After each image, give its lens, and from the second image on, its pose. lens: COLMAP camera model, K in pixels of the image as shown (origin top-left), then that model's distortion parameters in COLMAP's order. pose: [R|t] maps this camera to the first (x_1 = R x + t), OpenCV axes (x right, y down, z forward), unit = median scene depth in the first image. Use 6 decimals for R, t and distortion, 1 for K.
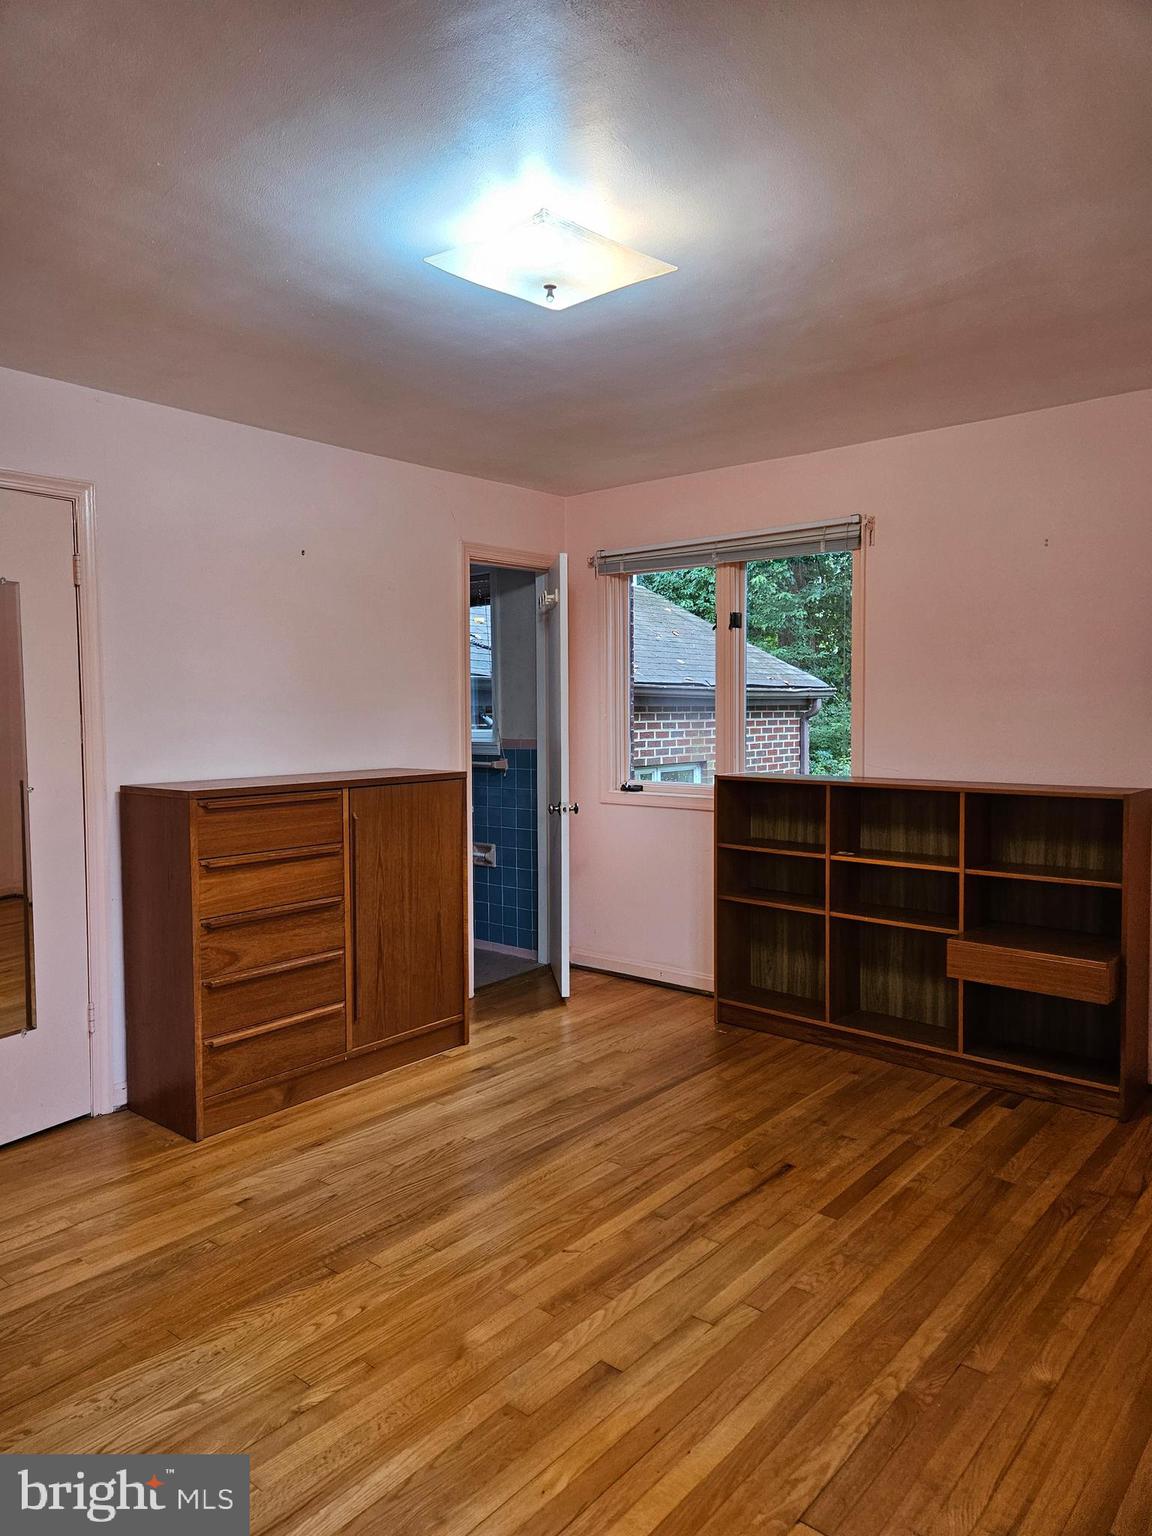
lens RADIAL K [[1023.3, 0, 566.8], [0, 1023.3, 766.2], [0, 0, 1]] dist [0.074704, -0.057173]
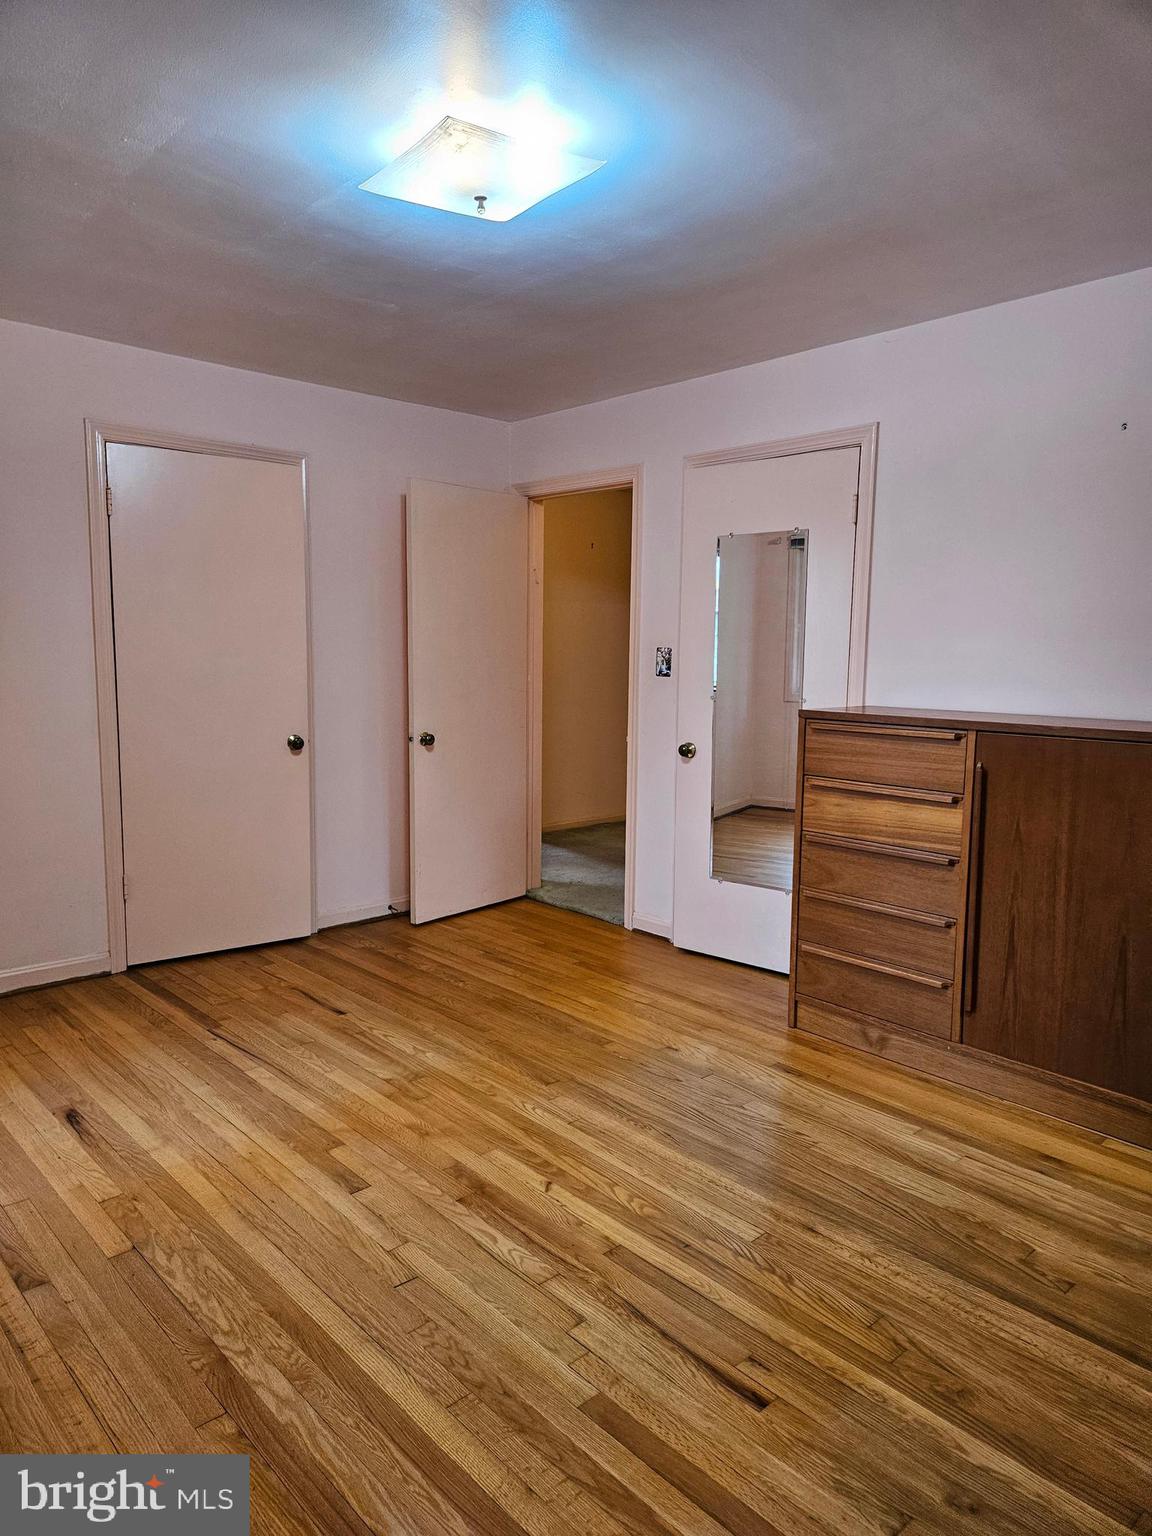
lens RADIAL K [[1023.3, 0, 566.8], [0, 1023.3, 766.2], [0, 0, 1]] dist [0.074704, -0.057173]
pose [[-0.122778, 0.127191, -0.984250, 0.848537], [-0.072189, 0.987982, 0.136678, -0.053626], [0.989805, 0.087833, -0.112121, 1.017518]]
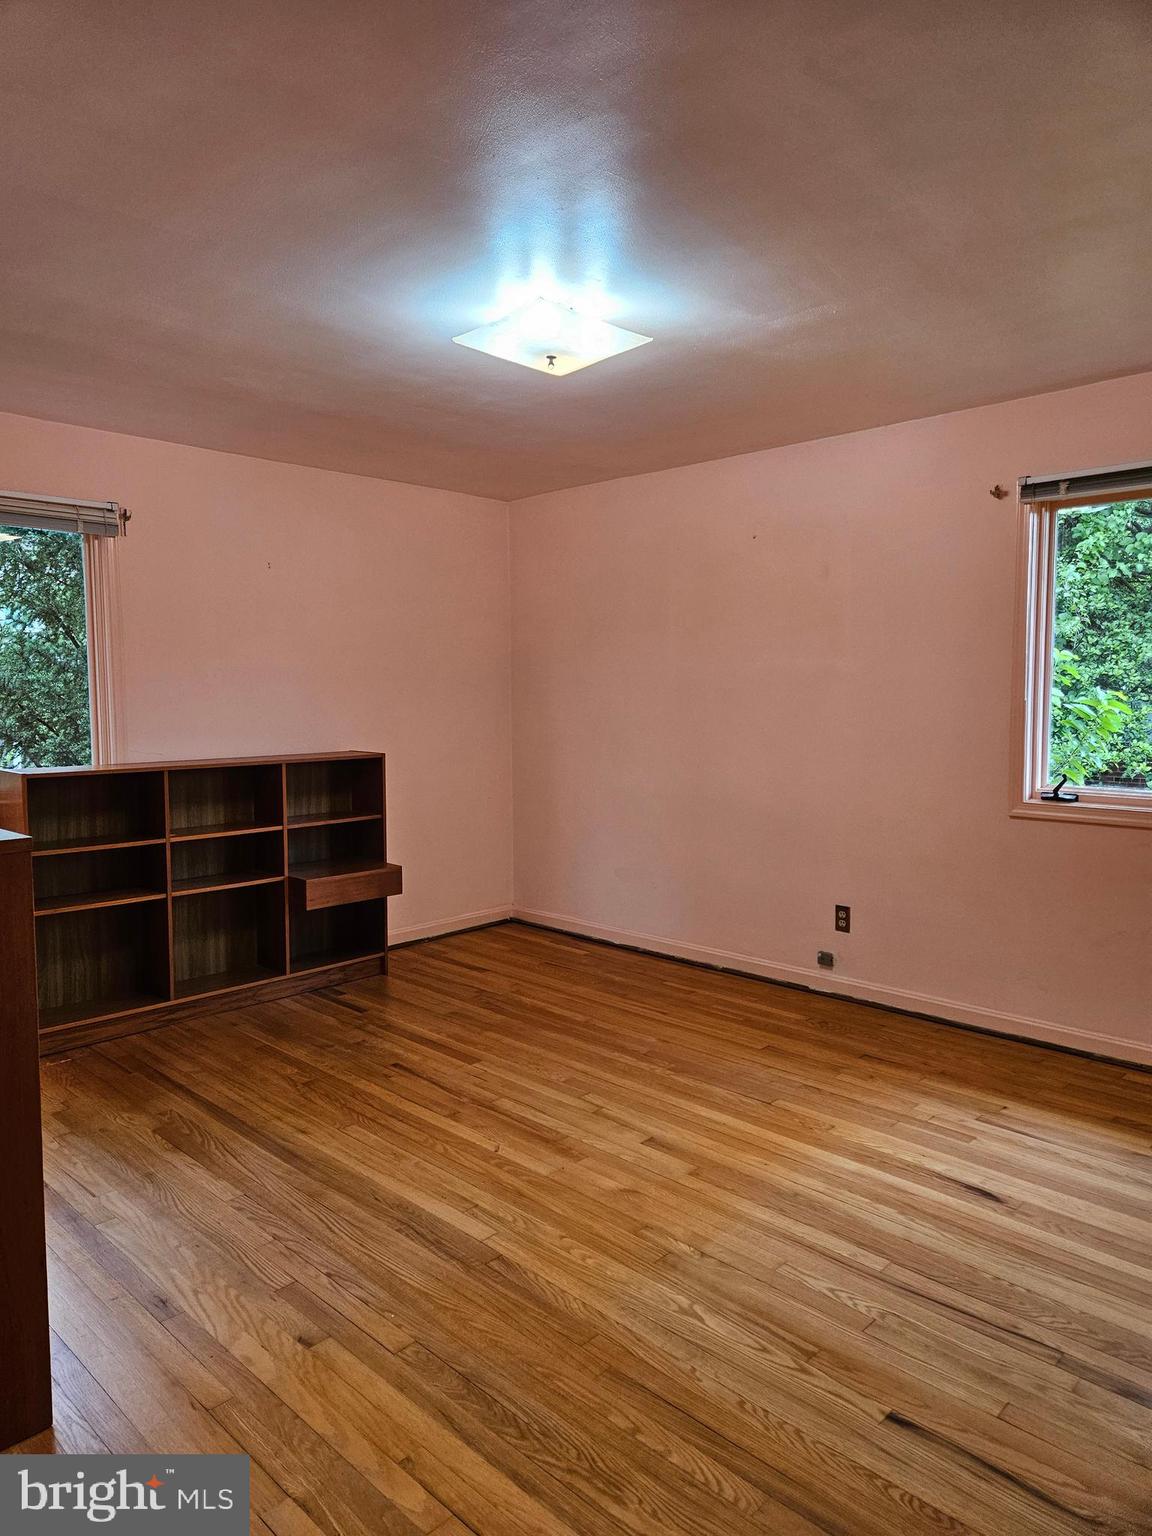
lens RADIAL K [[1023.3, 0, 566.8], [0, 1023.3, 766.2], [0, 0, 1]] dist [0.074704, -0.057173]
pose [[0.068858, -0.070702, 0.995118, -1.059504], [0.064859, 0.995693, 0.066255, -0.038628], [-0.995516, 0.059980, 0.073147, 0.753277]]
